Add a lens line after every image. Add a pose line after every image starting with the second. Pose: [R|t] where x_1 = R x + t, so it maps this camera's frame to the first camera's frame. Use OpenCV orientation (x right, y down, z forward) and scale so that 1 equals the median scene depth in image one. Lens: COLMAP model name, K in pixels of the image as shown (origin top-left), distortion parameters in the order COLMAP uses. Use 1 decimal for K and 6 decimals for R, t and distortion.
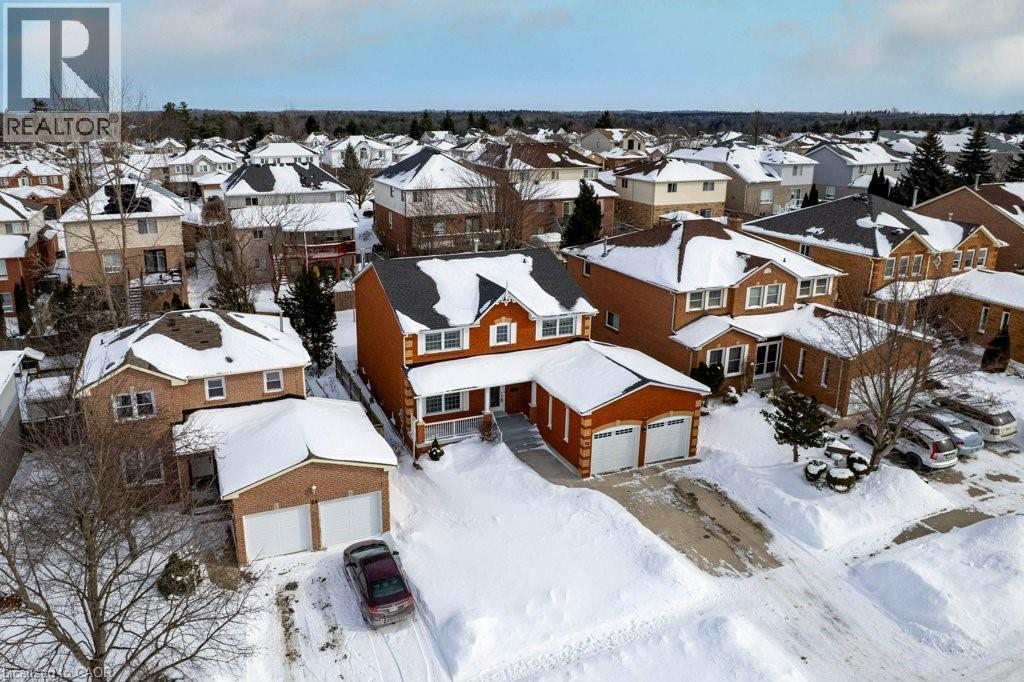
lens RADIAL K [[780.5, 0, 512.0], [0, 780.5, 341.0], [0, 0, 1]] dist [-0.051030, -0.000017]
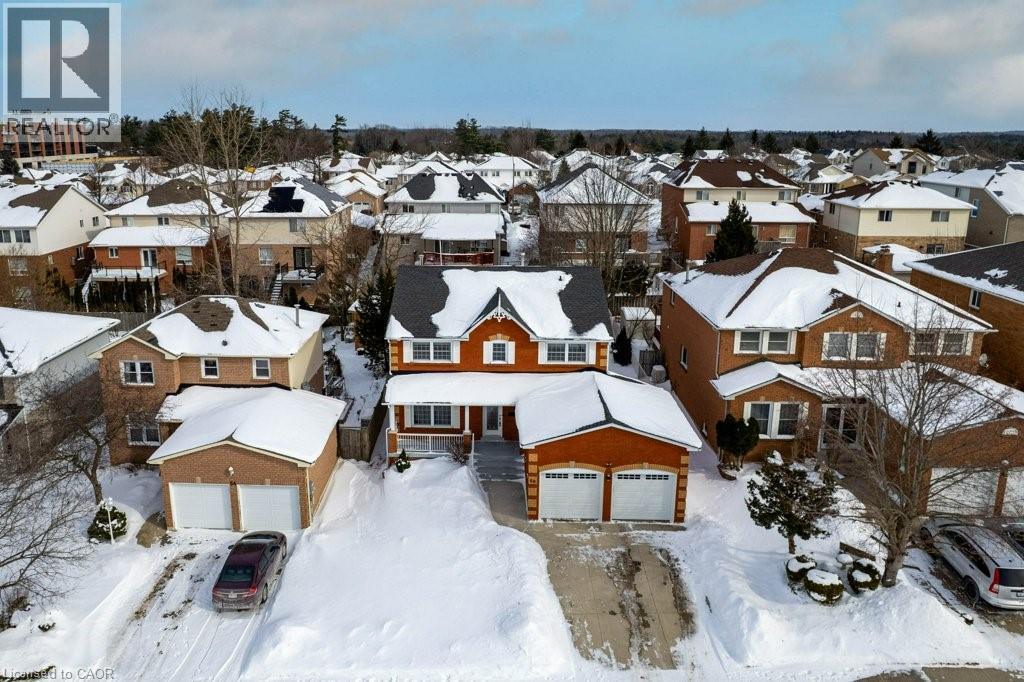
lens RADIAL K [[823.8, 0, 512.0], [0, 823.8, 341.0], [0, 0, 1]] dist [-0.060497, 0.046944]
pose [[0.900320, 0.105223, -0.422317, 0.421986], [-0.122327, 0.992398, -0.013523, -0.010986], [0.417684, 0.063836, 0.906347, 0.117301]]
